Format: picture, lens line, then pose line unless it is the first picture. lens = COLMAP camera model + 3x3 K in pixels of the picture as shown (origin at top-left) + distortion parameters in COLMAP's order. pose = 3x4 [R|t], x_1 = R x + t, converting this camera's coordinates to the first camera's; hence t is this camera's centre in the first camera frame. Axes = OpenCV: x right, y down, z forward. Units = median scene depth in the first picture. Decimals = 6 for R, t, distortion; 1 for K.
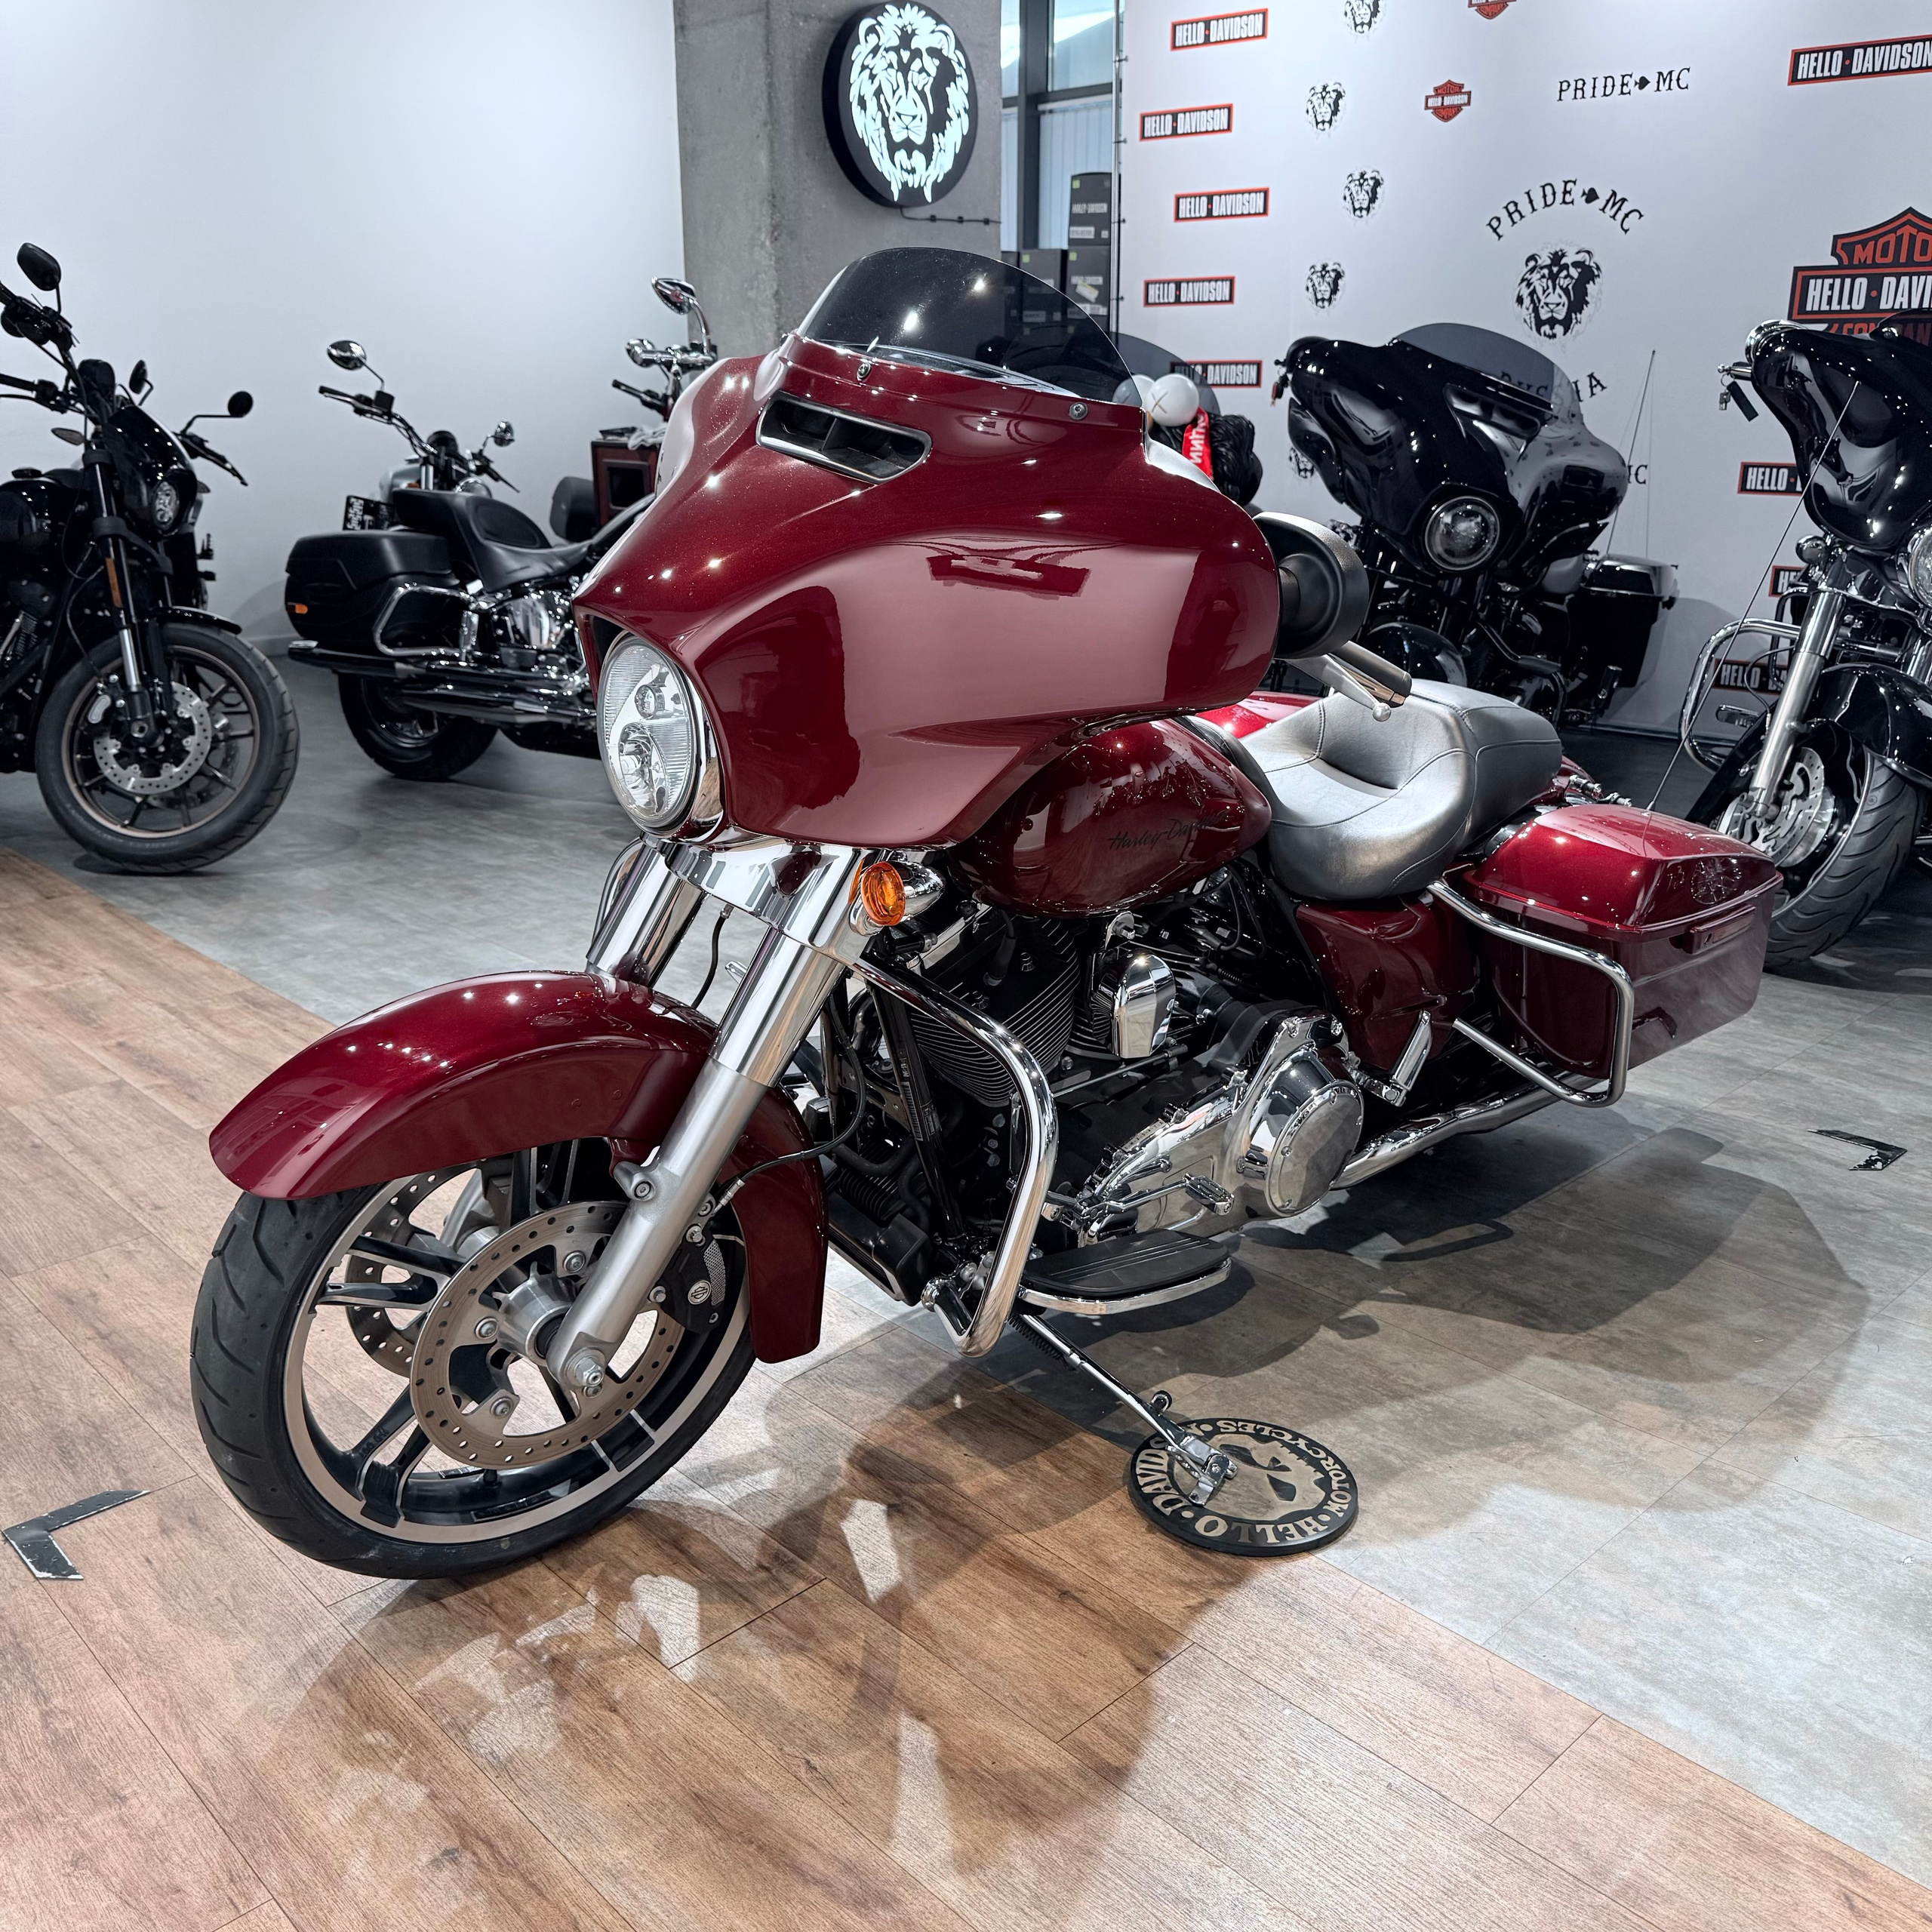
lens RADIAL K [[1830.6, 0, 968.8], [0, 1830.6, 971.3], [0, 0, 1]] dist [0.005302, 0.000000]
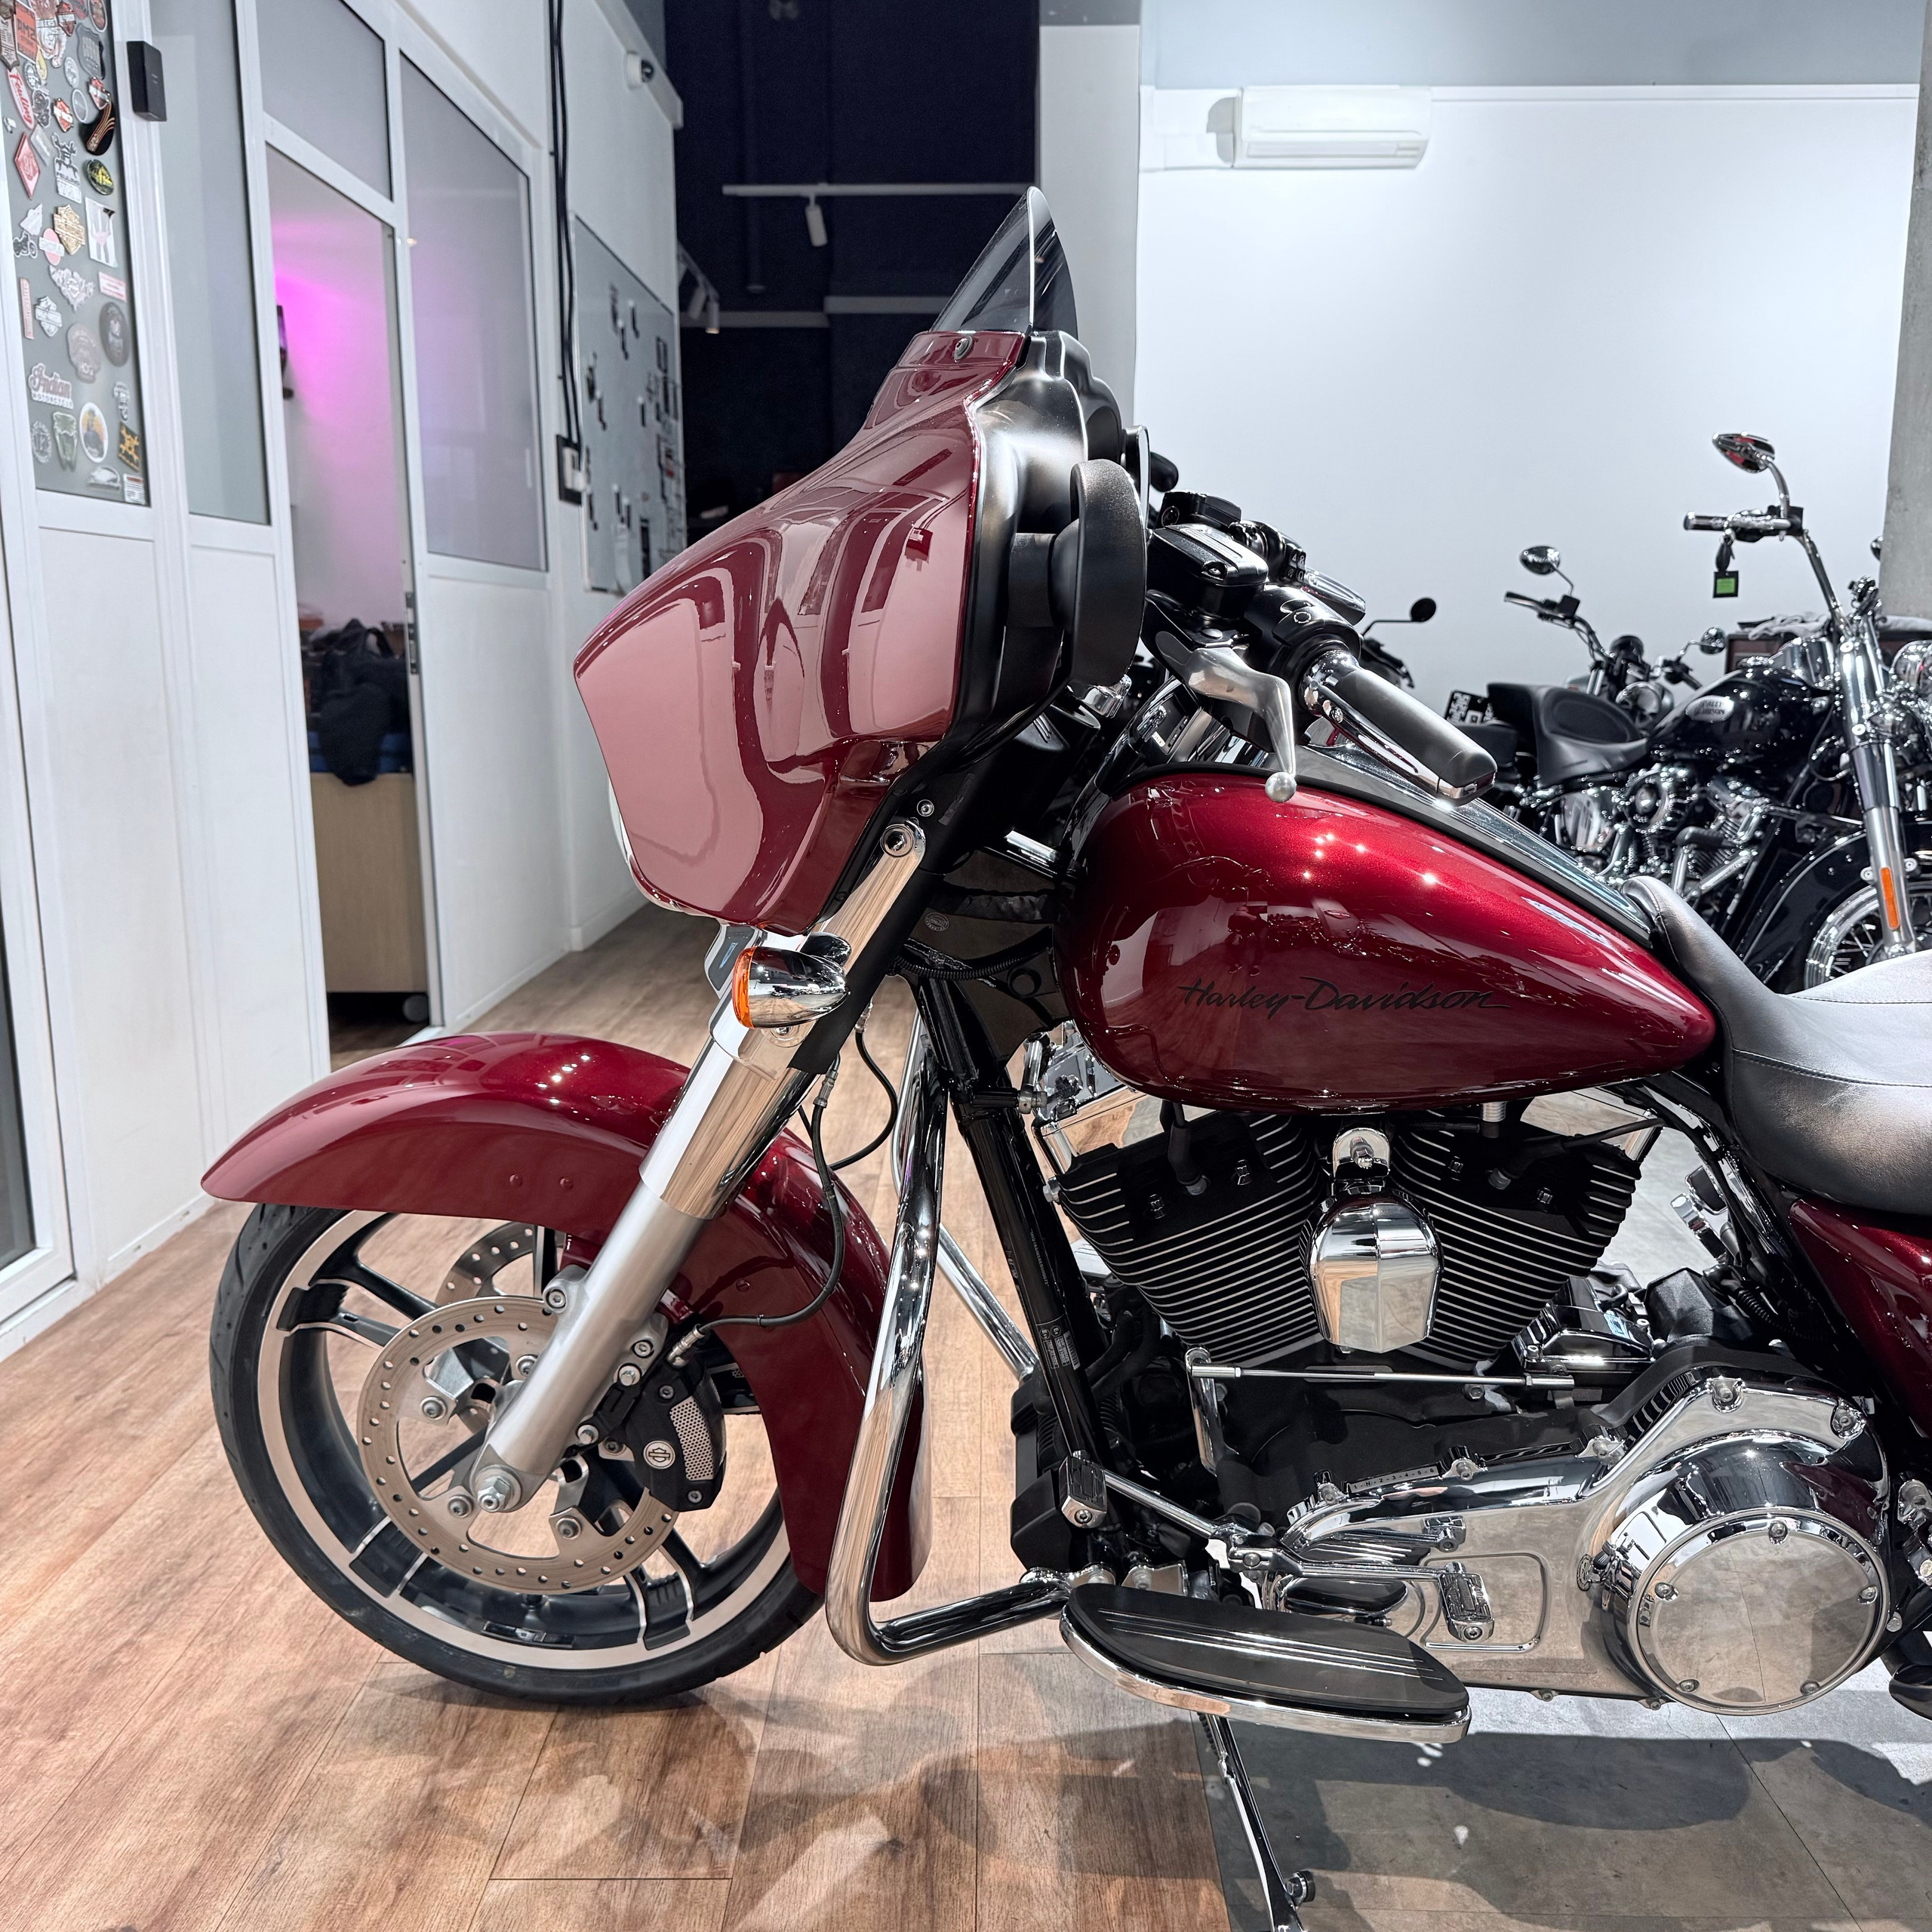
lens RADIAL K [[1830.6, 0, 941.7], [0, 1830.6, 962.0], [0, 0, 1]] dist [0.005302, 0.000000]
pose [[0.702606, 0.113561, -0.702459, 0.397635], [-0.211970, 0.975768, -0.054269, -0.019591], [0.679274, 0.187030, 0.709652, 0.359381]]
